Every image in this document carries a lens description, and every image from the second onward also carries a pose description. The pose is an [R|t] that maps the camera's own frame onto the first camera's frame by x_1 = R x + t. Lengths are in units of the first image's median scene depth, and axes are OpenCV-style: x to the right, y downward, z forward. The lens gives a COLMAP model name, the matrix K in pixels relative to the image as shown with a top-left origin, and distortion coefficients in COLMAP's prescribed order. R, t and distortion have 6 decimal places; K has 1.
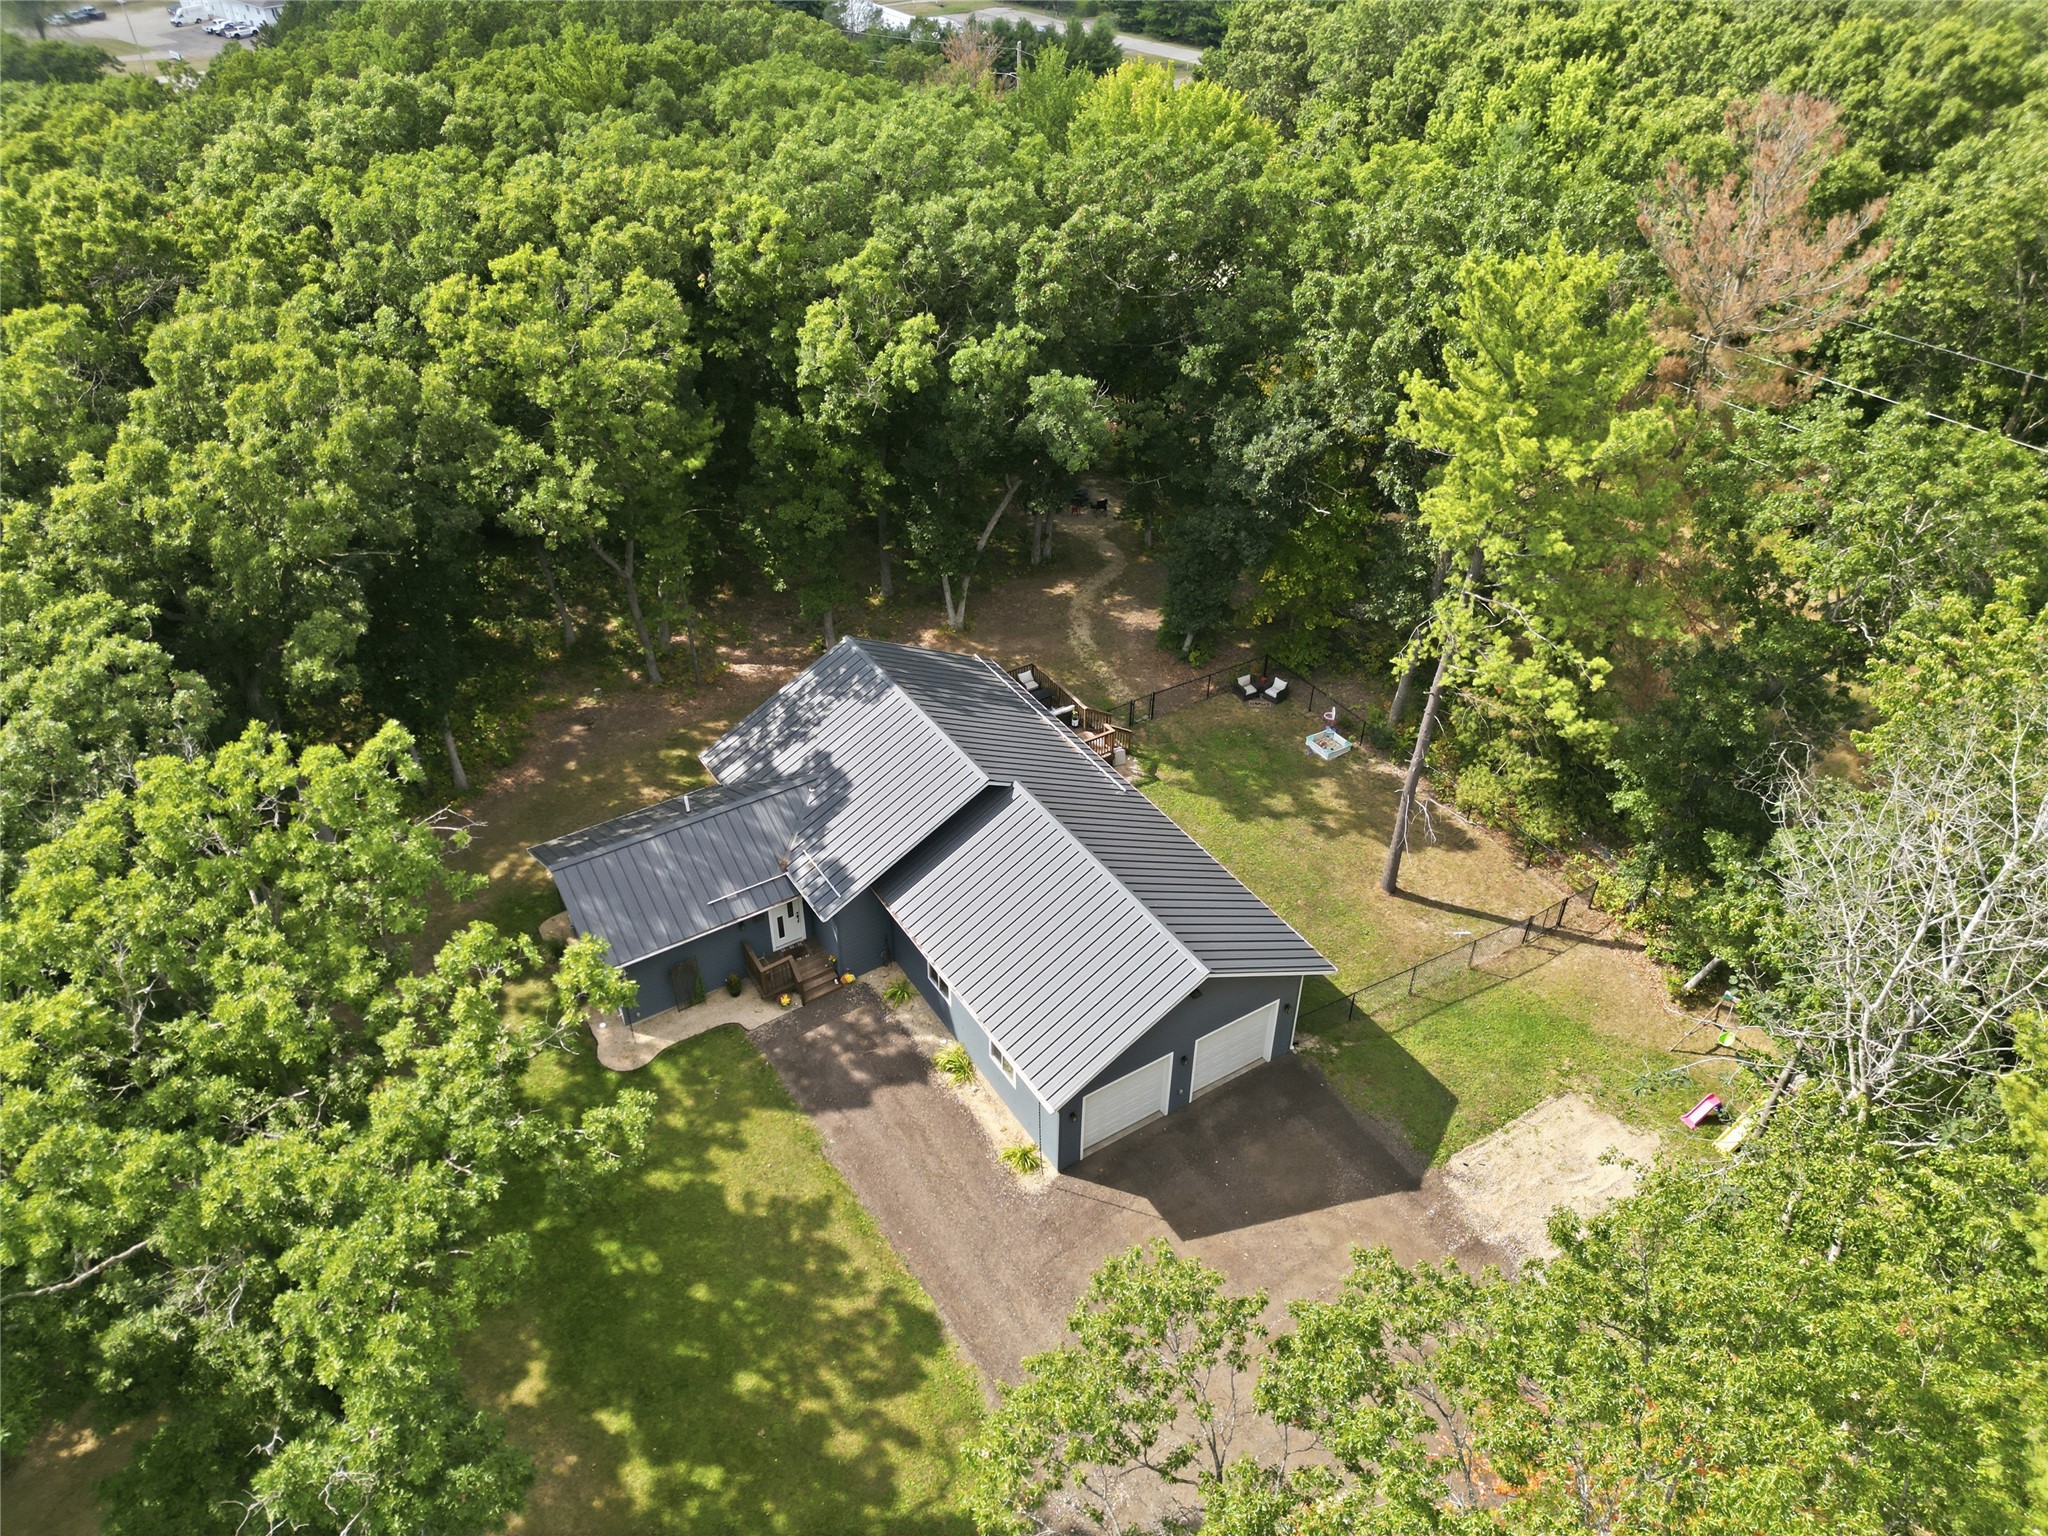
lens RADIAL K [[1419.3, 0, 1002.7], [0, 1419.3, 779.3], [0, 0, 1]] dist [0.031108, -0.013033]
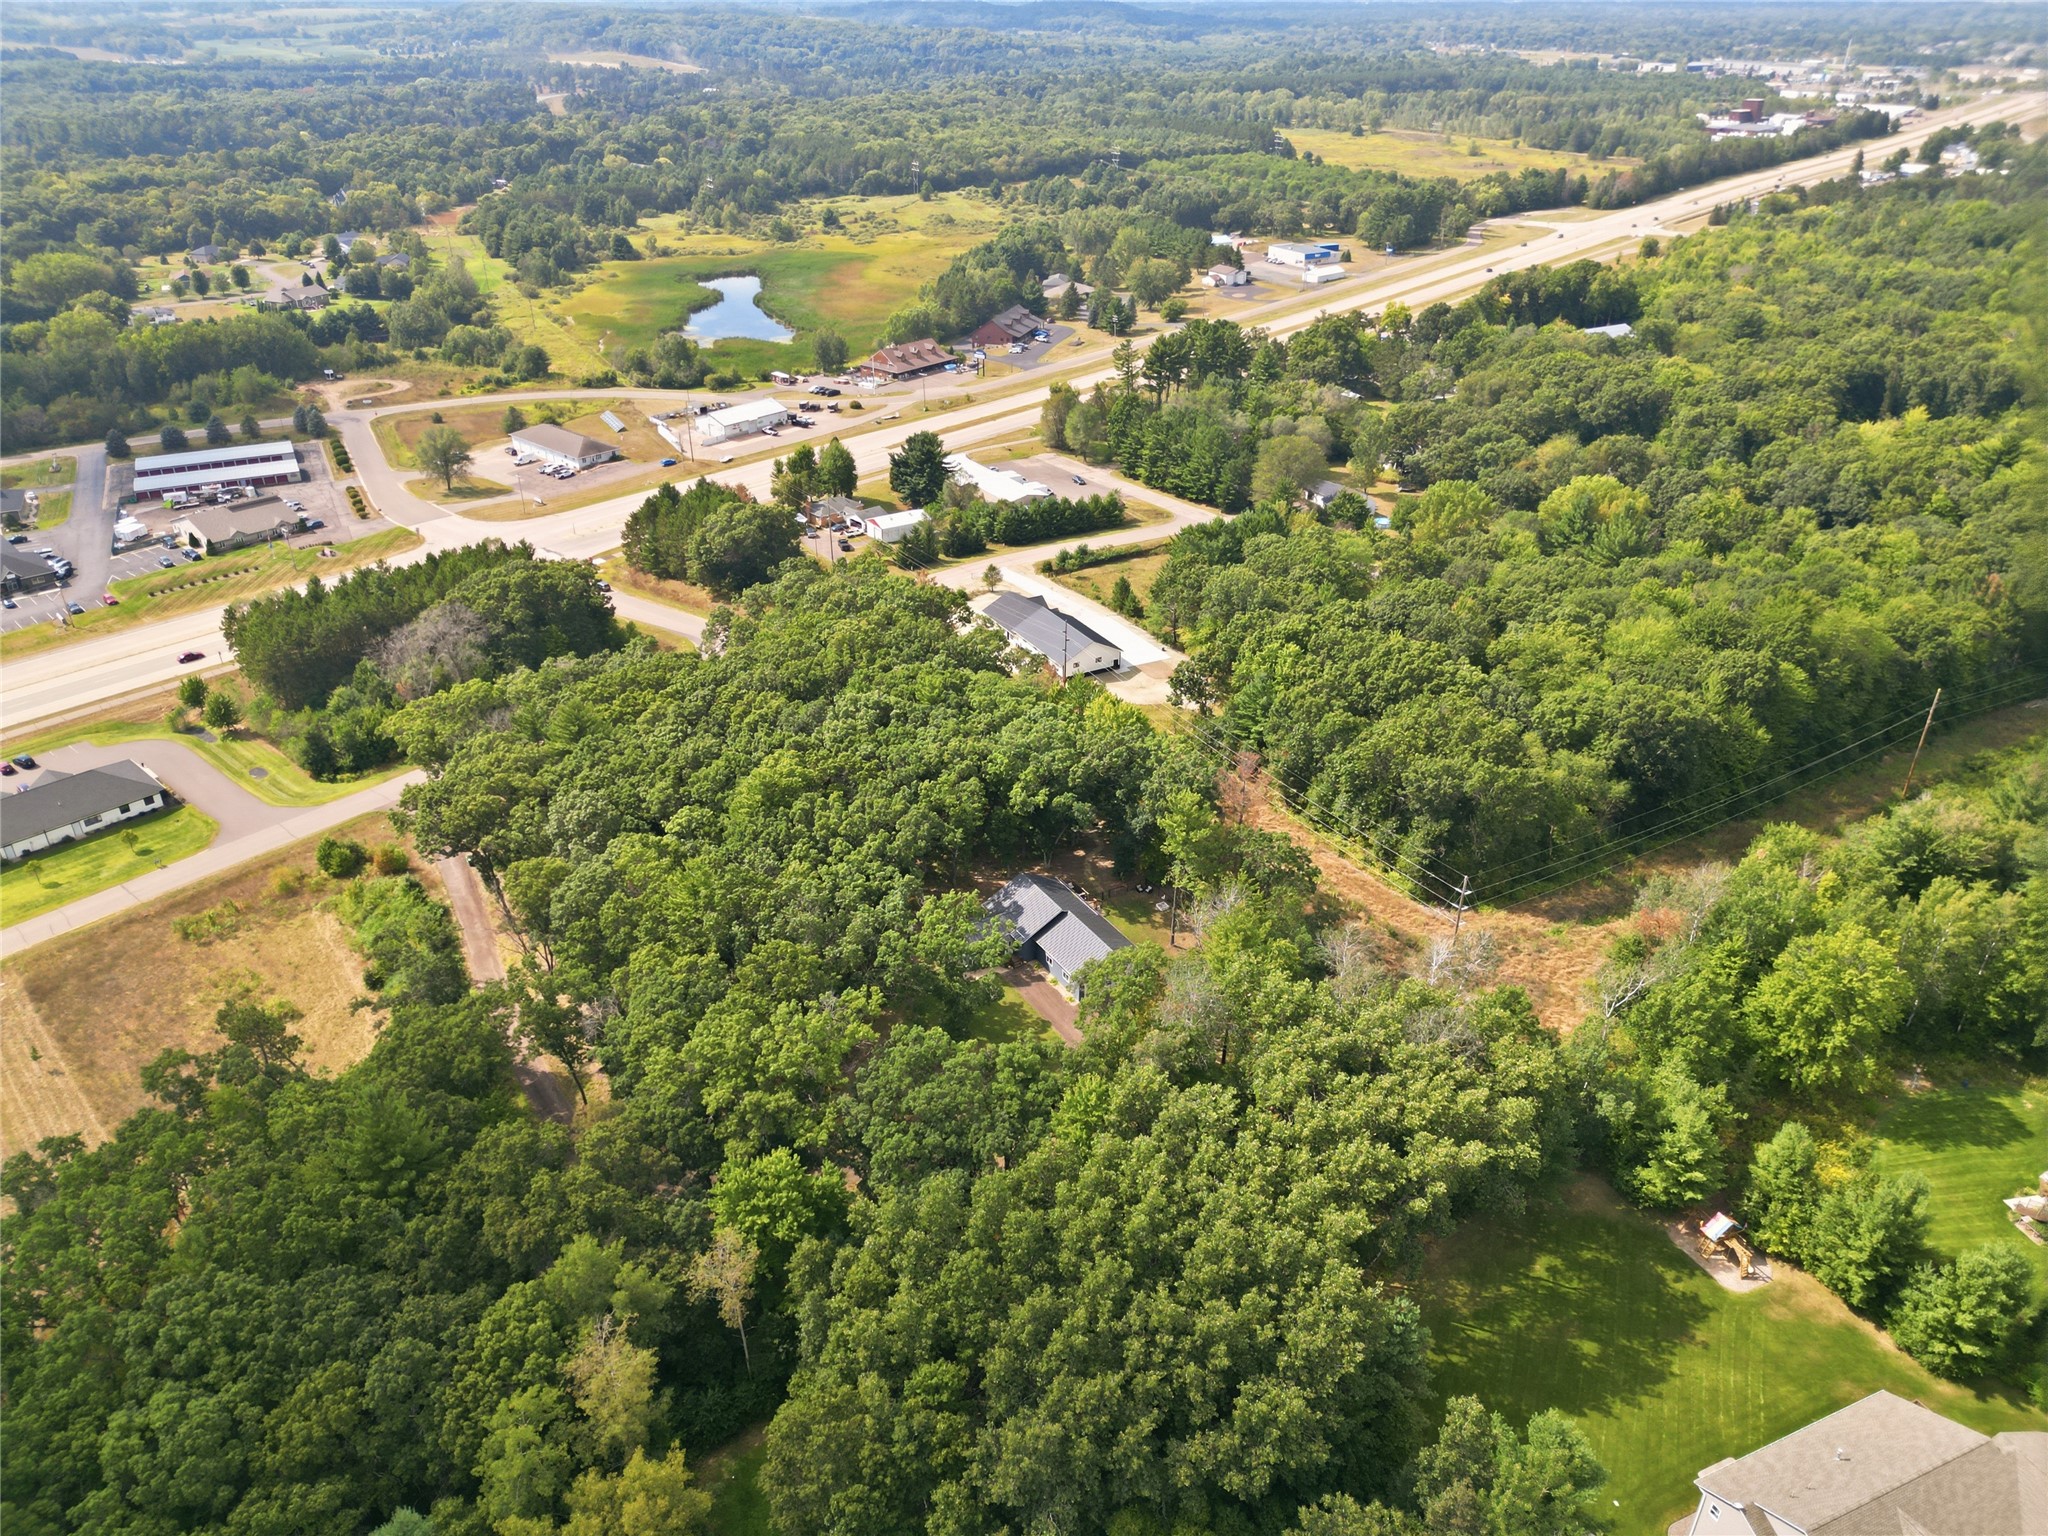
lens RADIAL K [[1419.3, 0, 1006.3], [0, 1419.3, 765.7], [0, 0, 1]] dist [0.031108, -0.013033]
pose [[0.999223, 0.012425, -0.037406, -0.016352], [-0.017684, 0.989460, -0.143723, 0.166406], [0.035226, 0.144273, 0.988911, -2.812182]]
